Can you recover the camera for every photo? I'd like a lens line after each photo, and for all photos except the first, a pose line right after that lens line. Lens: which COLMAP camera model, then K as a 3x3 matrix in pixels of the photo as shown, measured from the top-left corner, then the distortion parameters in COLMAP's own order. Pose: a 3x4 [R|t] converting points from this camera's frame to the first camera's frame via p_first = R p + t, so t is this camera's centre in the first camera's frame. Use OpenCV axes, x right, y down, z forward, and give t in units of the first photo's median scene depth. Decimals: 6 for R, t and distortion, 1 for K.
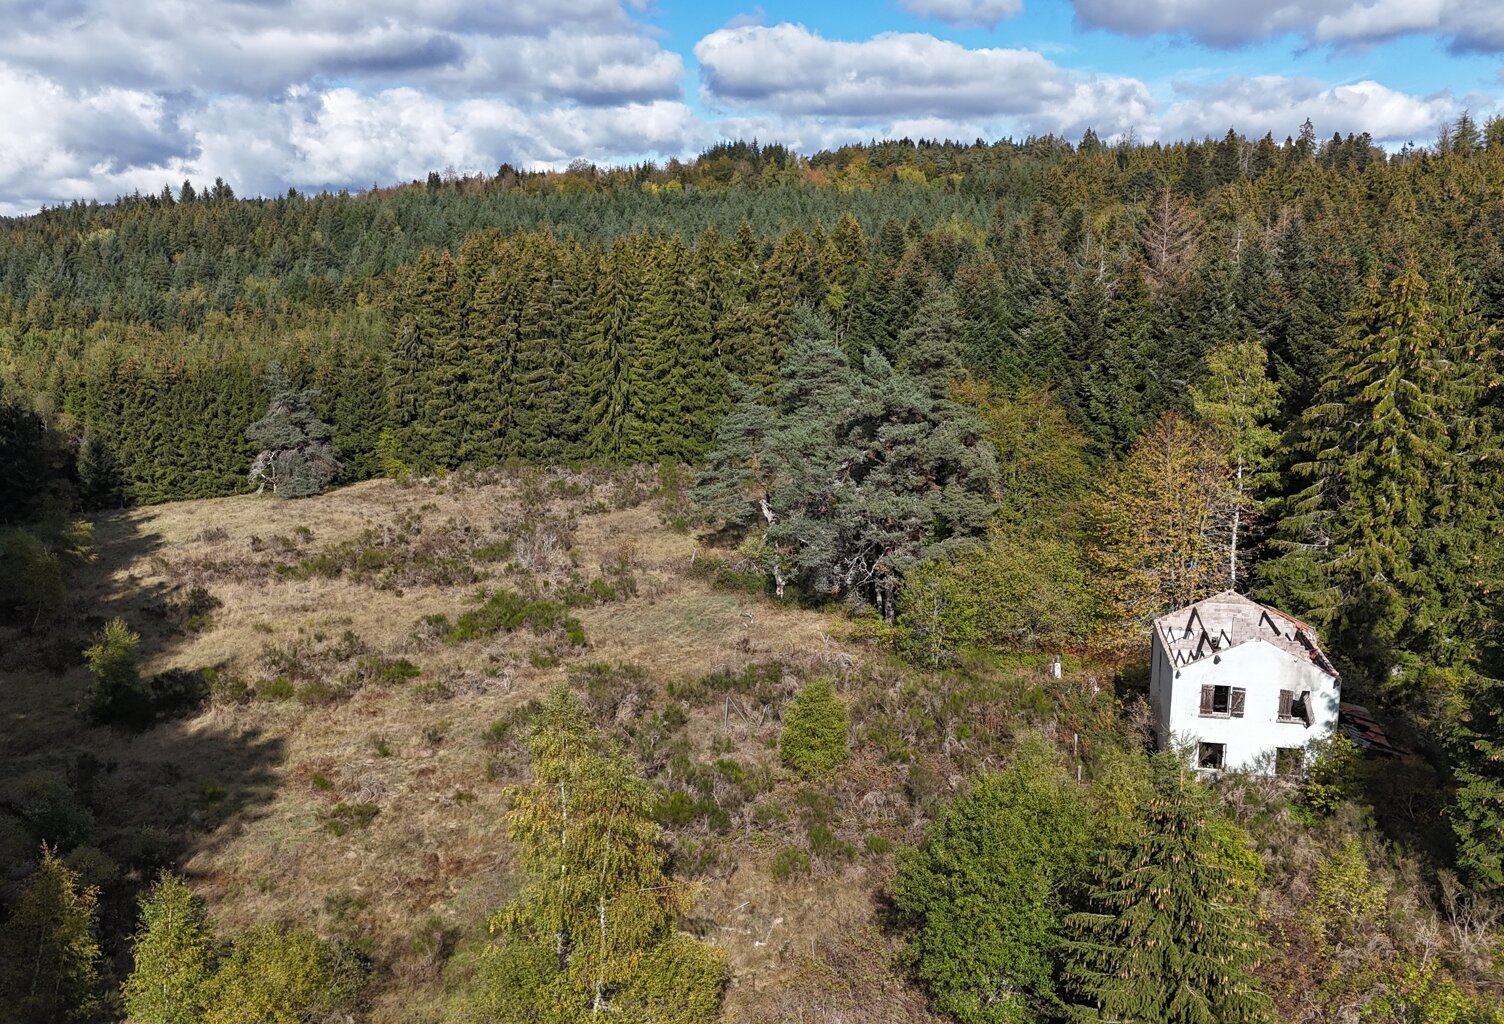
lens RADIAL K [[1076.2, 0, 751.8], [0, 1076.2, 512.2], [0, 0, 1]] dist [0.000072, -0.000011]
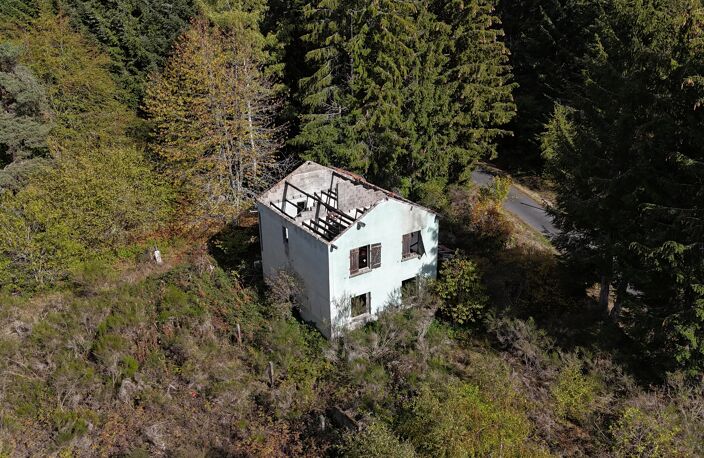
lens RADIAL K [[586.7, 0, 352.3], [0, 586.7, 229.7], [0, 0, 1]] dist [0.057082, -0.007646]
pose [[0.708175, -0.282195, 0.647190, 0.029314], [0.157615, 0.956706, 0.244687, -0.006190], [-0.688220, -0.071275, 0.721993, 0.470633]]
